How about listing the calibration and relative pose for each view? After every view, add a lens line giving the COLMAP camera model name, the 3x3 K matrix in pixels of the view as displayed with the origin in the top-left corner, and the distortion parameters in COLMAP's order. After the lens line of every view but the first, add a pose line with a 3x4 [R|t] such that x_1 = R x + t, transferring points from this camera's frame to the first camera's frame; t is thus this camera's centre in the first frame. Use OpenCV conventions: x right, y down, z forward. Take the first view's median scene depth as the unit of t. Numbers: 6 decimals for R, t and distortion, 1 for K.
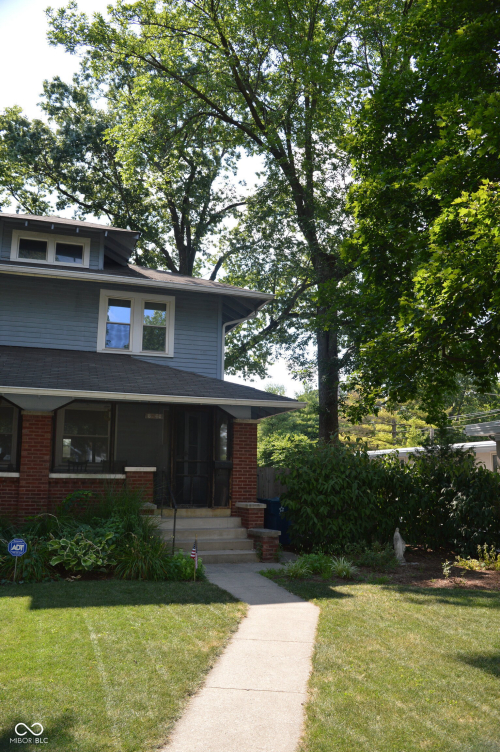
lens RADIAL K [[591.5, 0, 250.0], [0, 591.5, 376.0], [0, 0, 1]] dist [-0.081471, 0.004354]
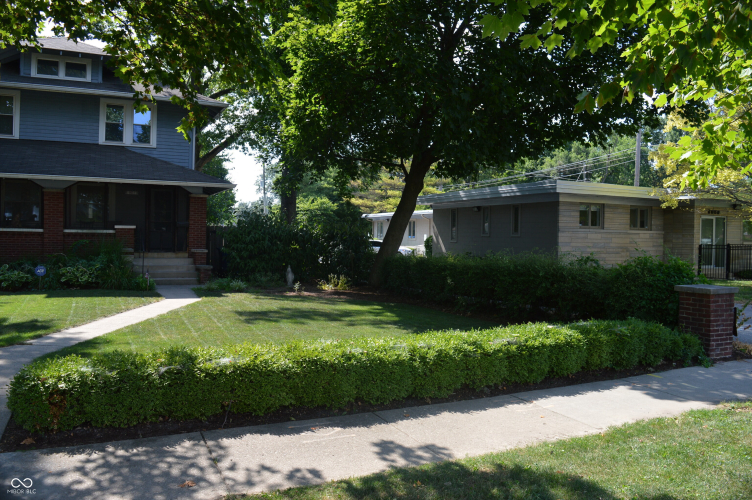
lens RADIAL K [[591.5, 0, 376.0], [0, 591.5, 250.0], [0, 0, 1]] dist [-0.081471, 0.004354]
pose [[0.993107, 0.008404, 0.116909, 0.287198], [-0.030626, 0.981382, 0.189610, -0.091306], [-0.113139, -0.191883, 0.974875, -0.570392]]
